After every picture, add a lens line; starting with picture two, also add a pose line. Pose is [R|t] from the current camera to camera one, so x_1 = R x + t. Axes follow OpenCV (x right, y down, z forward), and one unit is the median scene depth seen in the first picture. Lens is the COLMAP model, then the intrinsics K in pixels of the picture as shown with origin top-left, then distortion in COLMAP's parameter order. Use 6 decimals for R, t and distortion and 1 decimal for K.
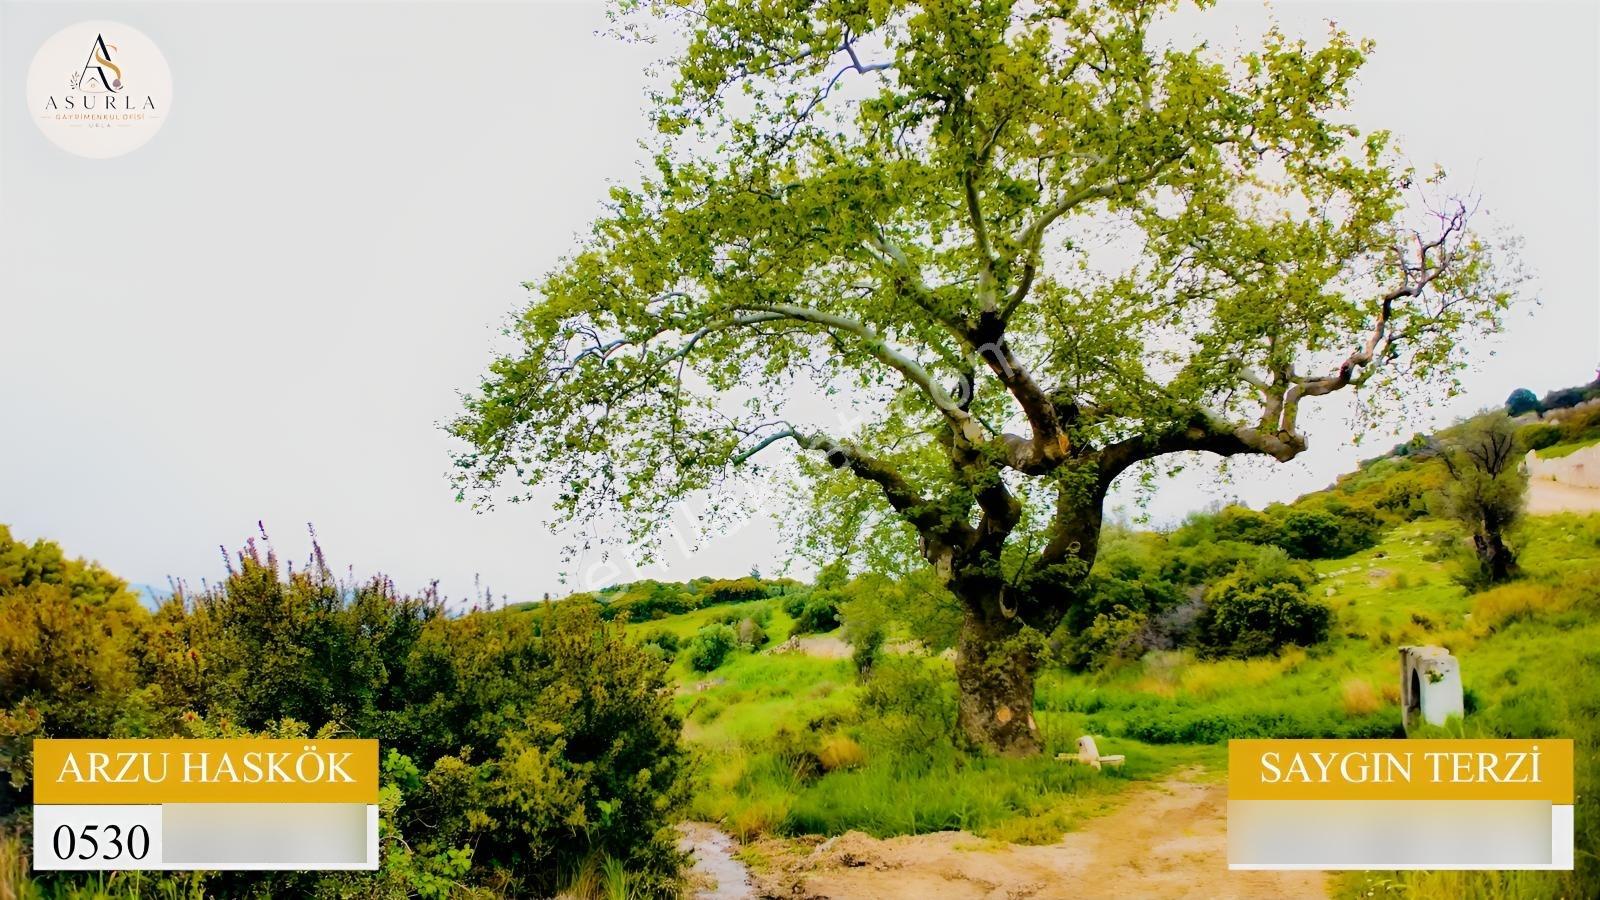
lens RADIAL K [[772.7, 0, 796.7], [0, 772.7, 447.3], [0, 0, 1]] dist [-0.118671, 0.000569]
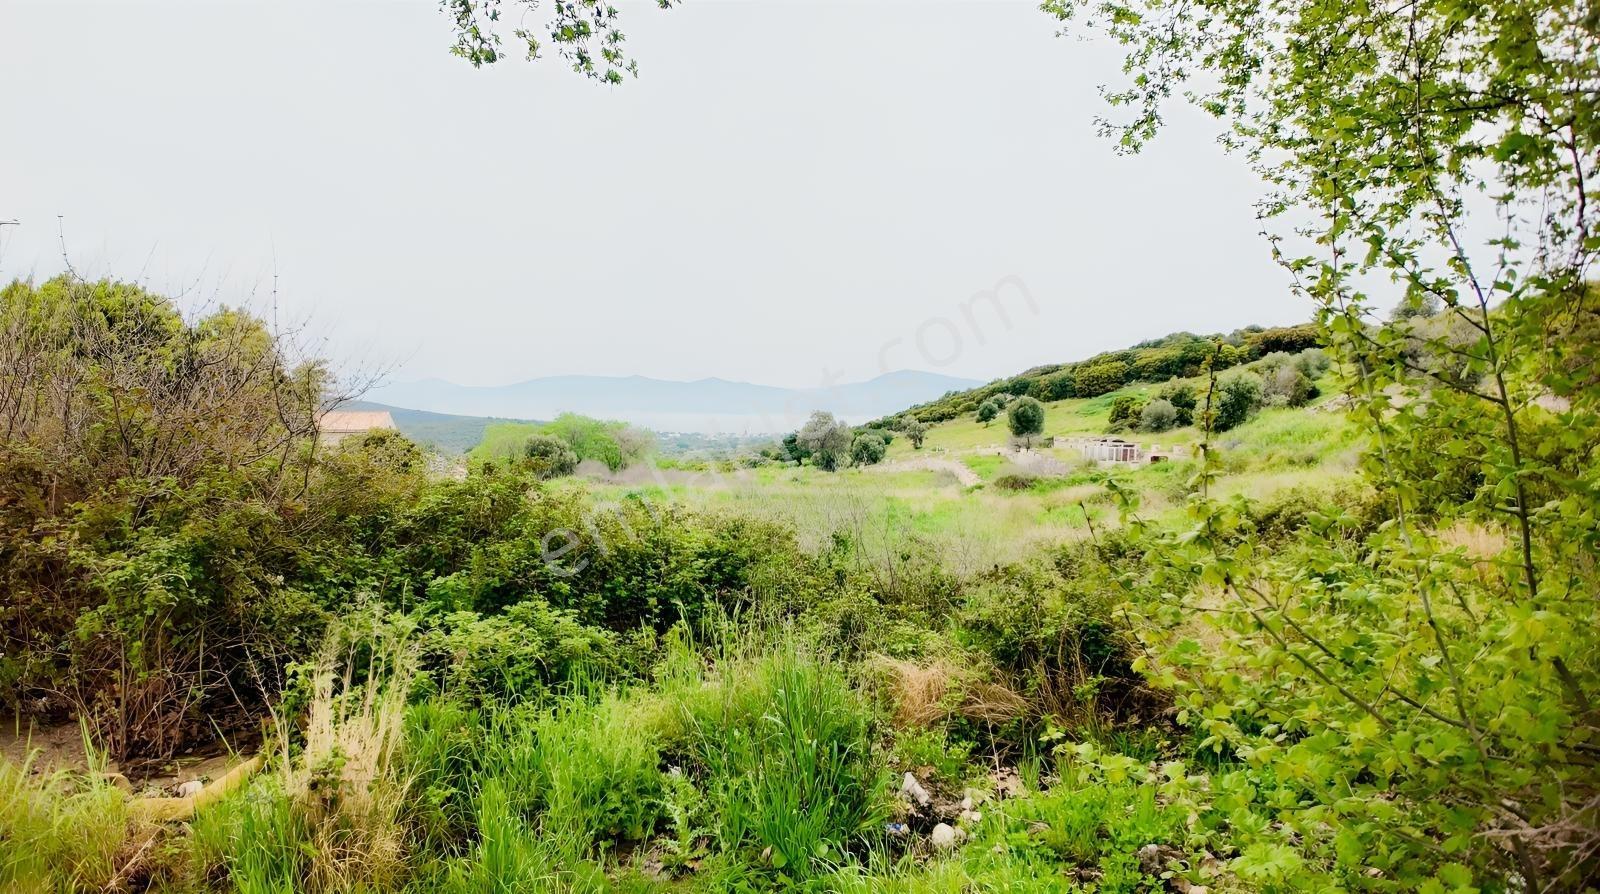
lens RADIAL K [[783.6, 0, 807.4], [0, 783.6, 448.2], [0, 0, 1]] dist [-0.116569, -0.000810]
pose [[0.780779, 0.022055, -0.624418, 0.118087], [0.163070, 0.957546, 0.237725, 0.255559], [0.603153, -0.287435, 0.744035, 0.765733]]
